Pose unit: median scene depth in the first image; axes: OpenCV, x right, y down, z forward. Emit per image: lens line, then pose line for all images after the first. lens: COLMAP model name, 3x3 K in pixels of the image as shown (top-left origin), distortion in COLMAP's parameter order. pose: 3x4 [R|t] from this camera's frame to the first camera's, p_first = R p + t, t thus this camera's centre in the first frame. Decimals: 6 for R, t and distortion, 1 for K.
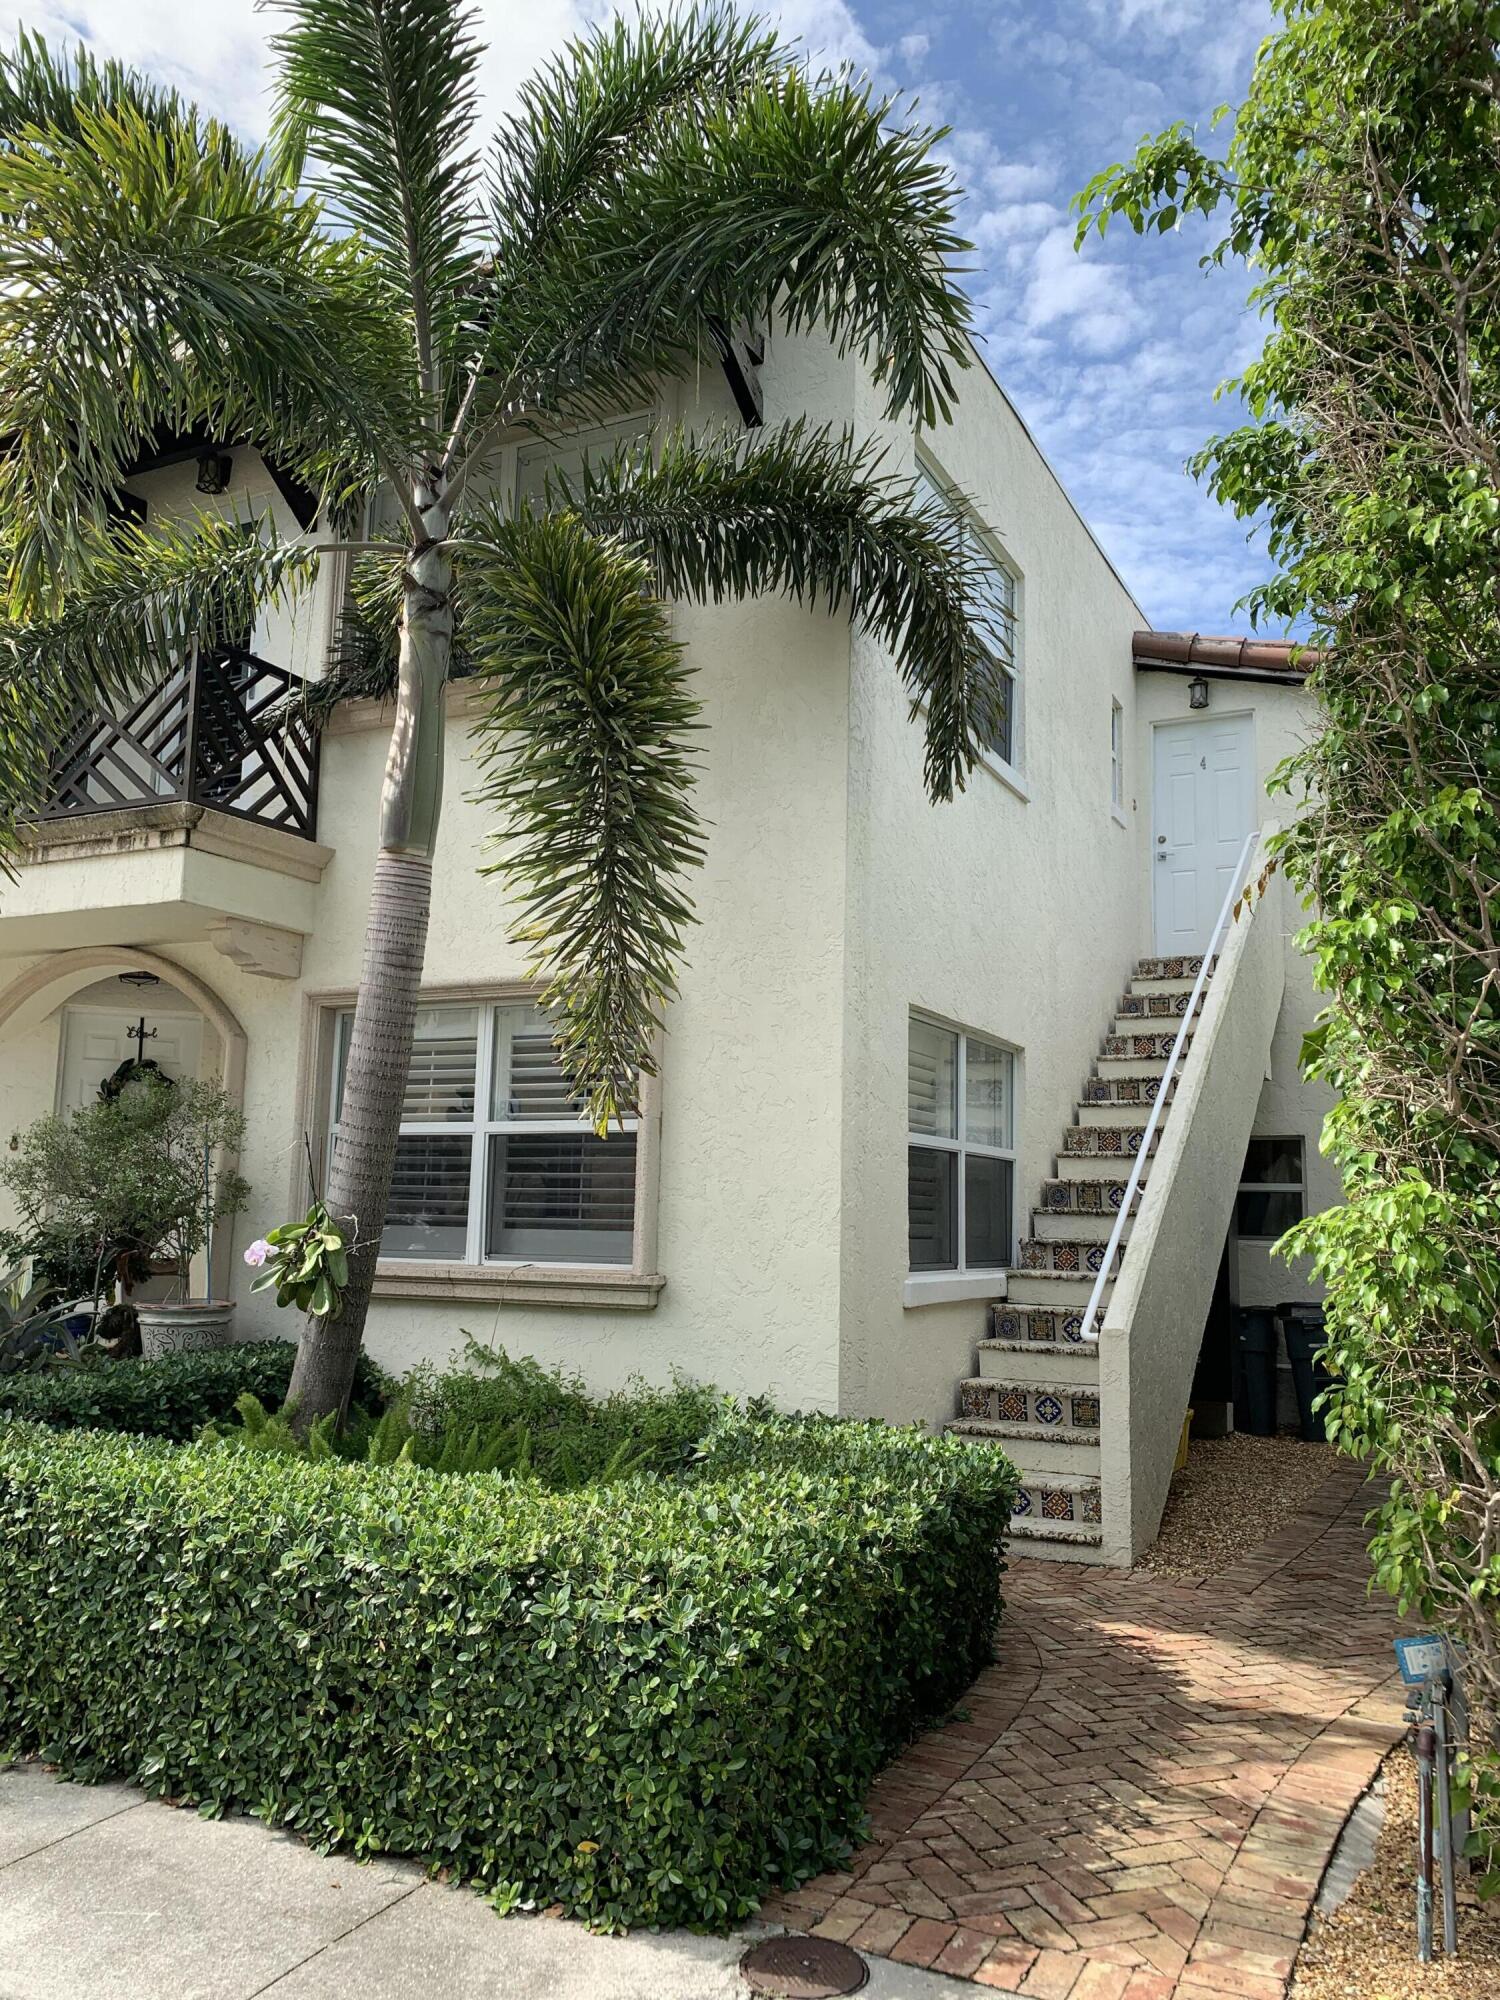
lens RADIAL K [[1541.5, 0, 741.2], [0, 1541.5, 1006.0], [0, 0, 1]] dist [-0.000961, 0.009411]
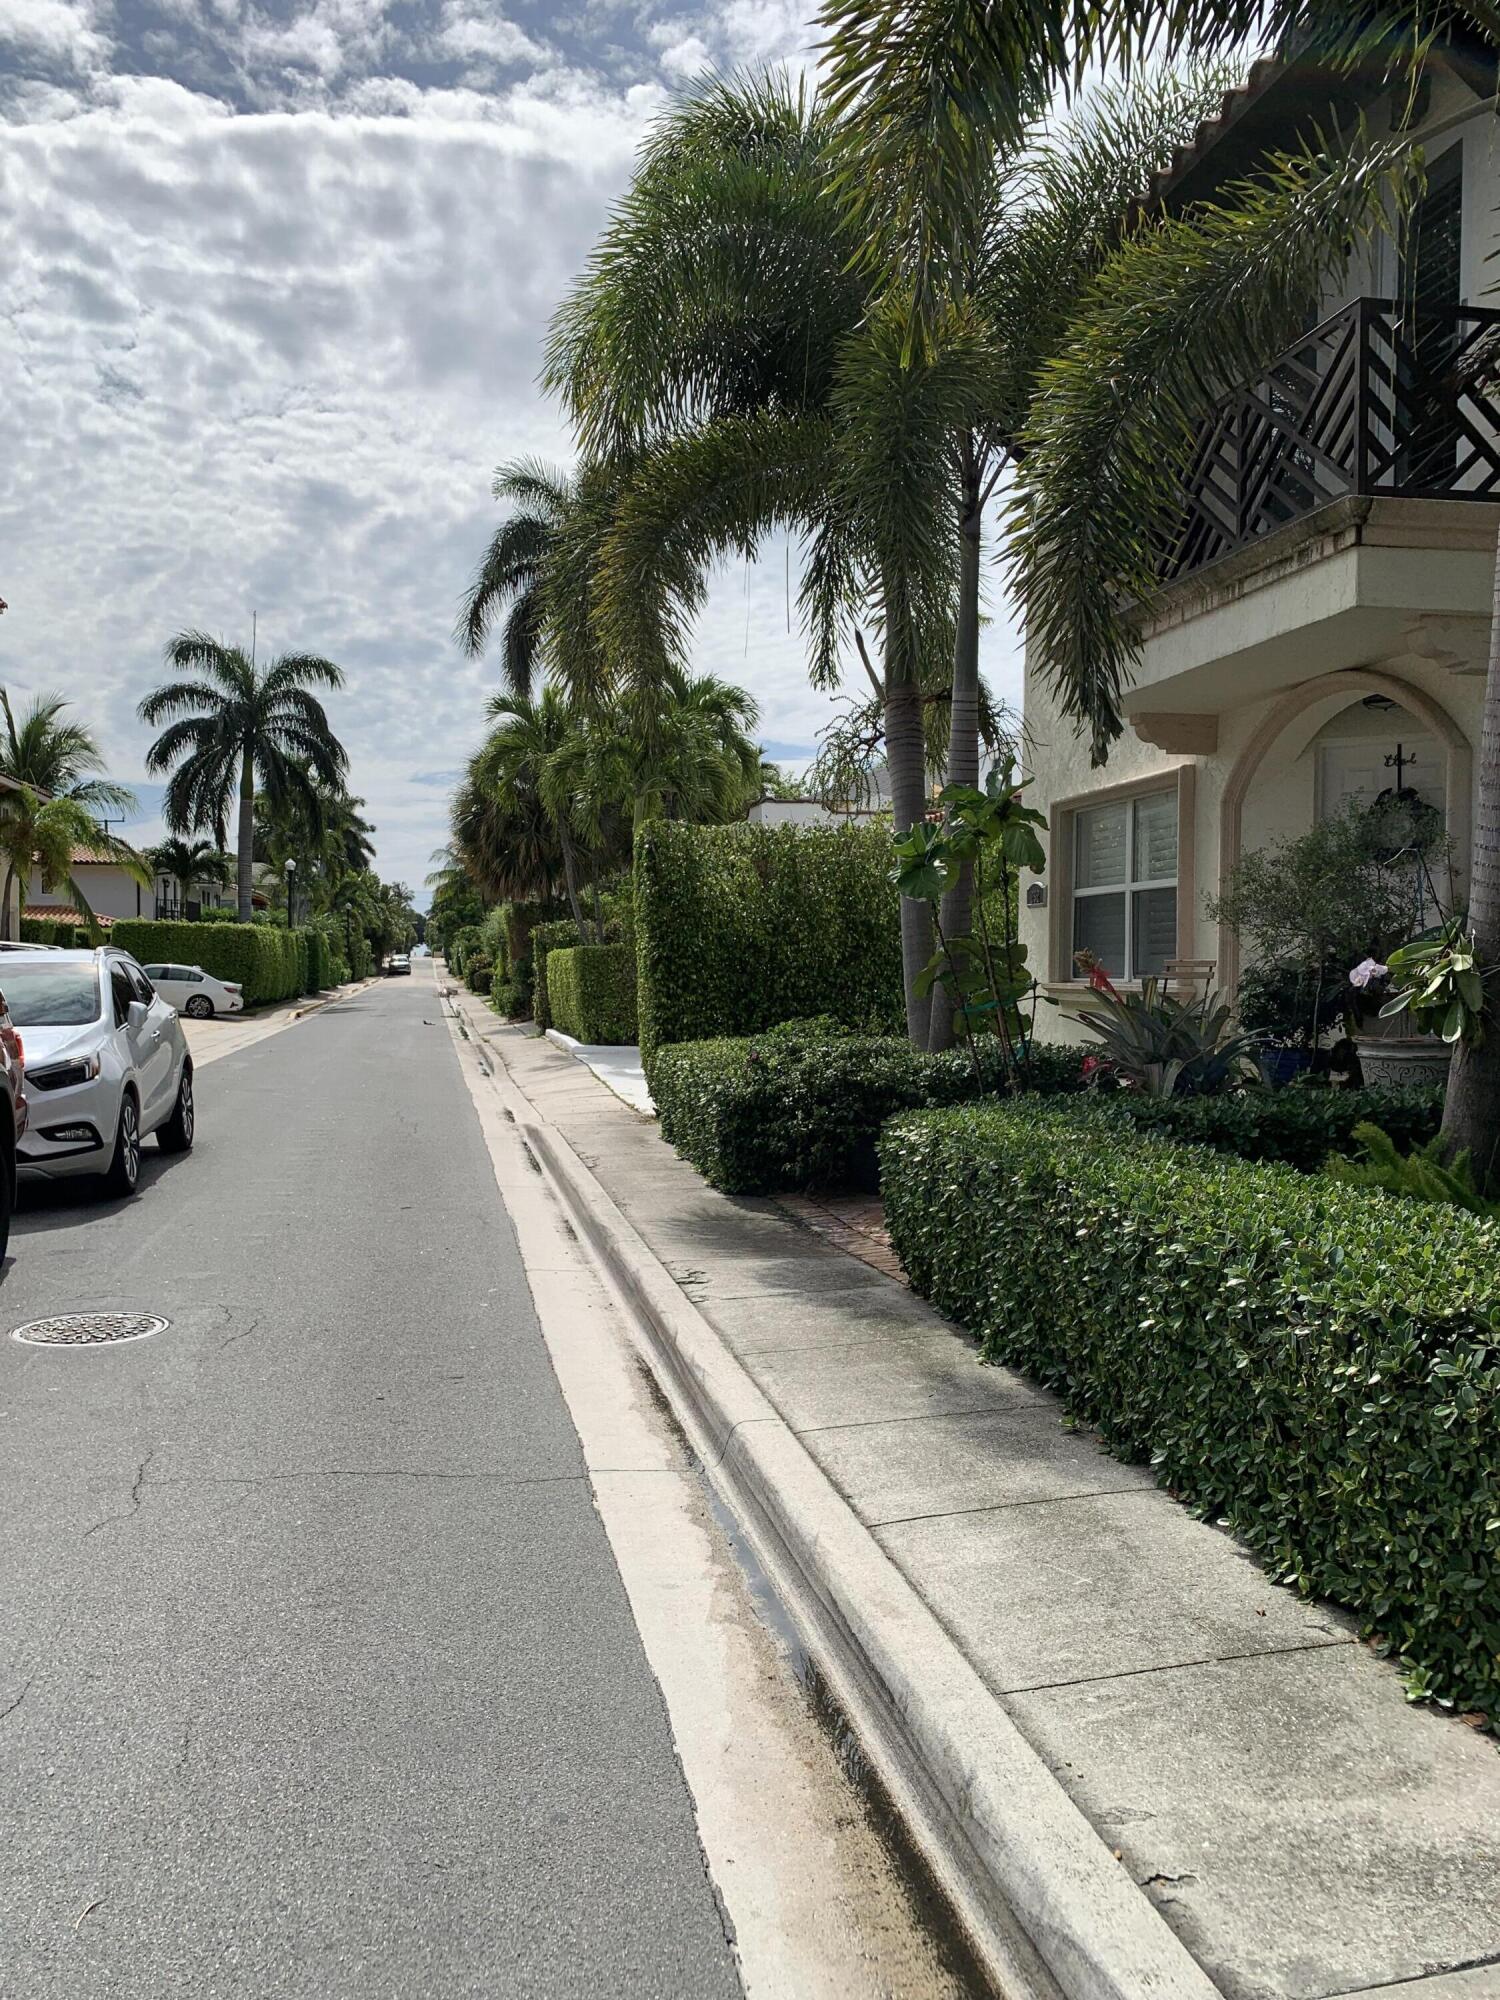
lens RADIAL K [[1541.5, 0, 741.2], [0, 1541.5, 1006.0], [0, 0, 1]] dist [-0.000961, 0.009411]
pose [[0.620984, 0.000490, -0.783823, 0.253163], [0.120321, 0.988088, 0.095942, 0.067643], [0.774533, -0.153889, 0.613528, 0.210596]]
